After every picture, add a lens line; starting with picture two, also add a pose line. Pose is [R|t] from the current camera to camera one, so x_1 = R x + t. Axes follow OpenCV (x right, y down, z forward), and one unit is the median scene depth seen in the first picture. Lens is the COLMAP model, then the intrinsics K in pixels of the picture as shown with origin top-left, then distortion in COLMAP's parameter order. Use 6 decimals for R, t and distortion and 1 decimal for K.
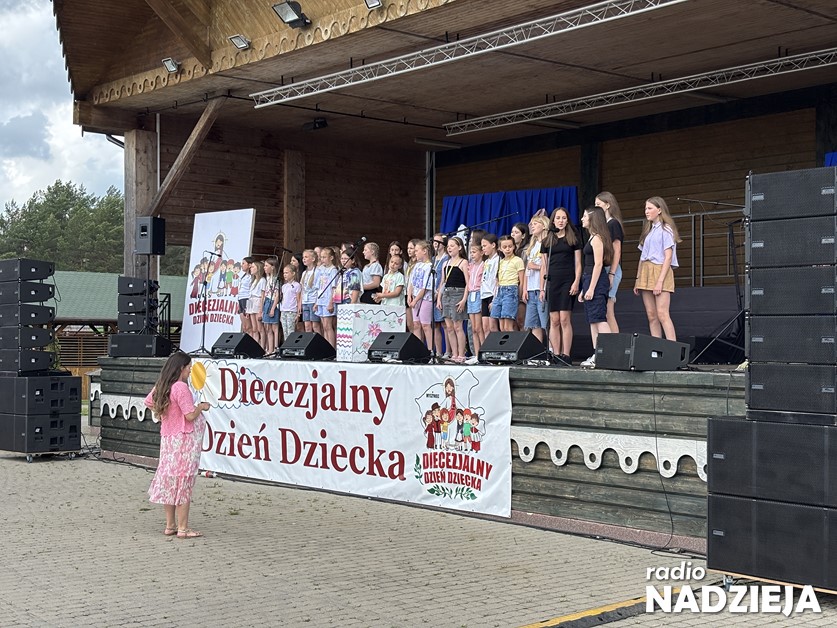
lens RADIAL K [[1257.0, 0, 436.6], [0, 1257.0, 333.9], [0, 0, 1]] dist [0.103041, 0.000000]
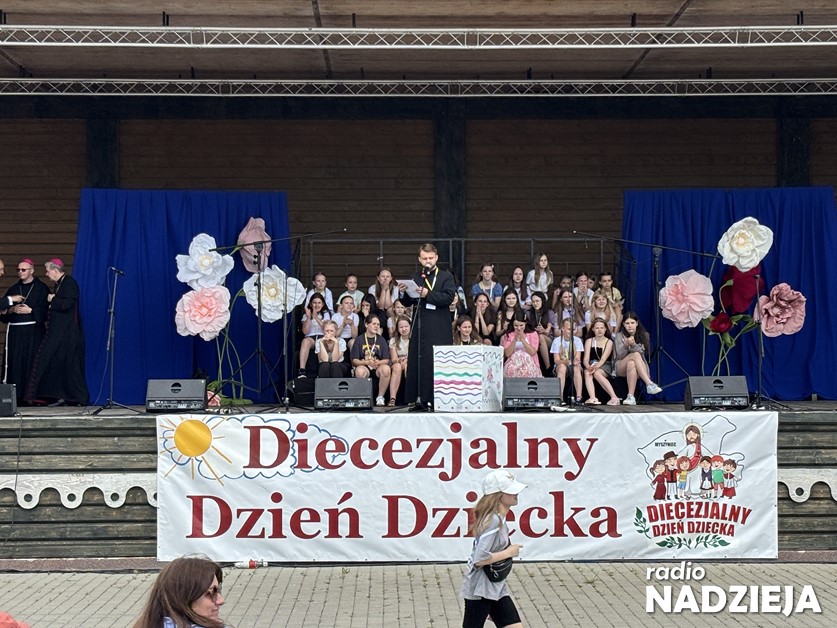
lens RADIAL K [[1928.1, 0, 443.1], [0, 1928.1, 345.1], [0, 0, 1]] dist [0.193763, 0.000000]
pose [[0.628773, -0.002618, 0.777584, -1.123087], [0.004095, 0.999992, 0.000055, -0.024525], [-0.777578, 0.003150, 0.628779, 0.178559]]
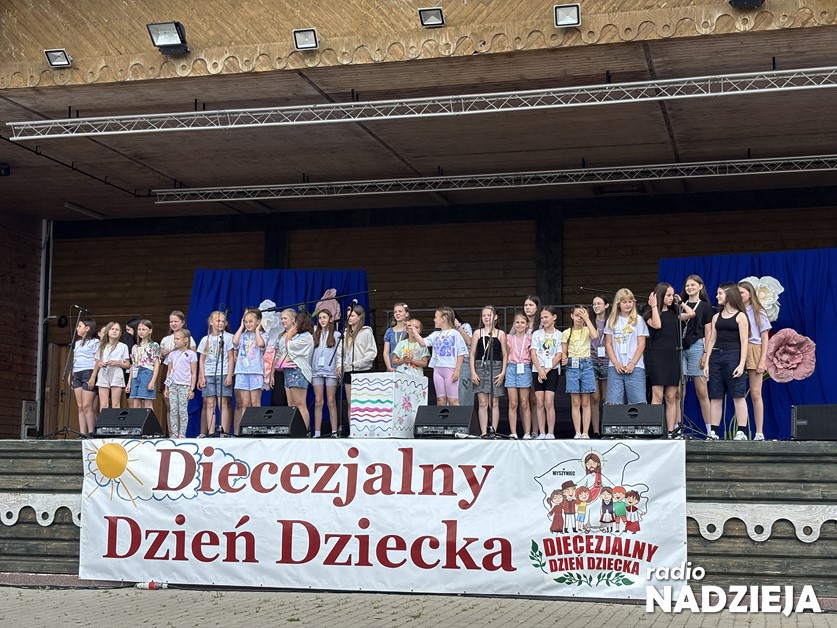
lens RADIAL K [[1257.0, 0, 427.8], [0, 1257.0, 319.9], [0, 0, 1]] dist [0.103041, 0.000000]
pose [[0.824104, 0.069378, 0.562174, -0.537521], [-0.008242, 0.993834, -0.110567, 0.036326], [-0.566378, 0.086486, 0.819595, 0.265944]]
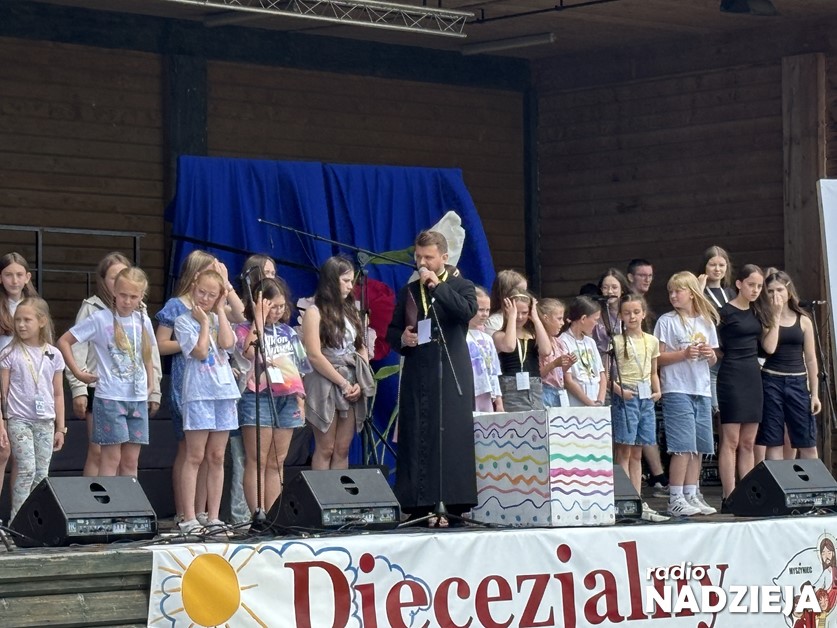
lens RADIAL K [[2874.9, 0, 427.6], [0, 2874.9, 318.8], [0, 0, 1]] dist [0.087252, 0.000000]
pose [[-0.048541, 0.034237, 0.998234, -1.210680], [0.005208, 0.999407, -0.034024, -0.021577], [-0.998808, 0.003547, -0.048691, 1.105490]]
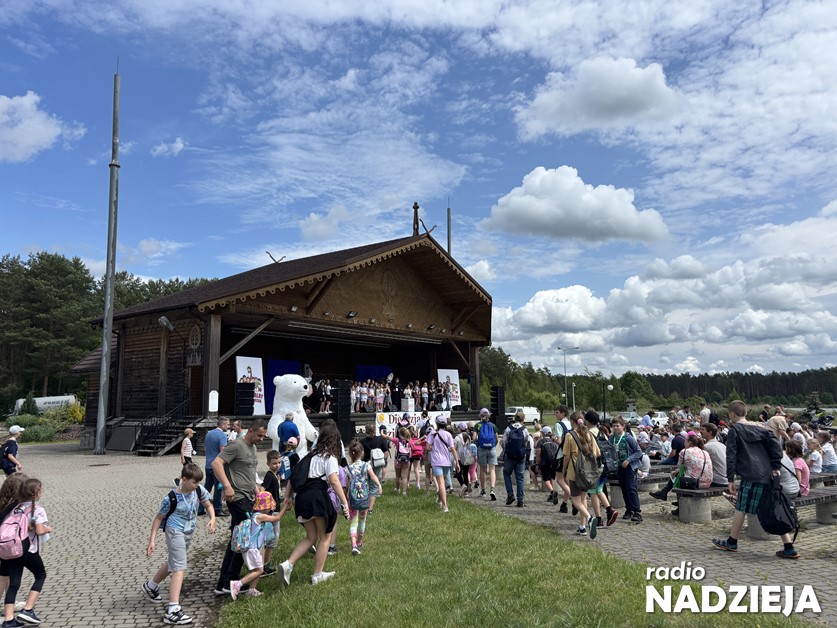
lens RADIAL K [[617.7, 0, 417.5], [0, 617.7, 318.3], [0, 0, 1]] dist [-0.001289, -0.000036]
pose [[-0.195230, 0.132579, 0.971755, -2.254163], [0.000636, 0.990838, -0.135054, -0.009026], [-0.980757, -0.025748, -0.193525, 1.419466]]
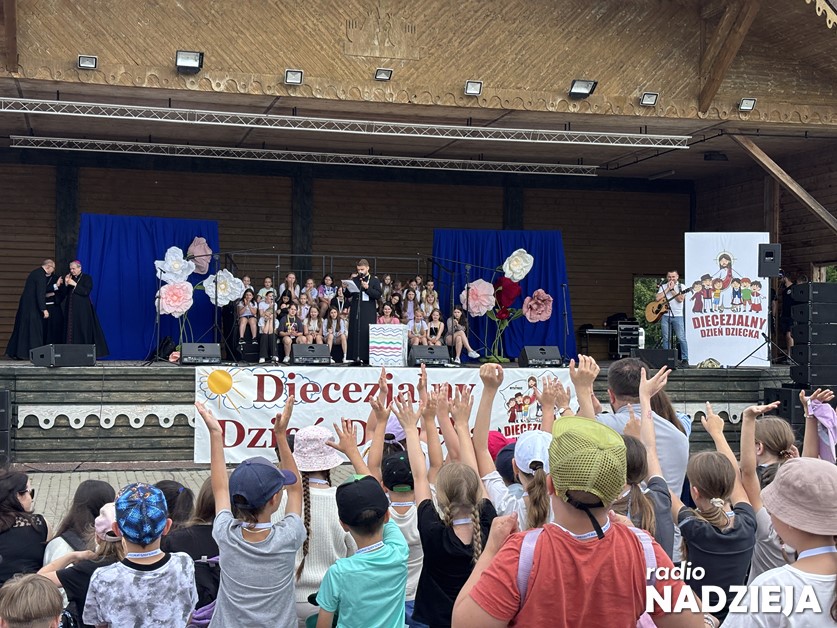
lens RADIAL K [[1257.0, 0, 425.3], [0, 1257.0, 332.9], [0, 0, 1]] dist [0.103041, 0.000000]
pose [[0.431307, 0.003718, 0.902198, -1.285546], [-0.013709, 0.999903, 0.002433, -0.018443], [-0.902101, -0.013417, 0.431316, 0.387571]]
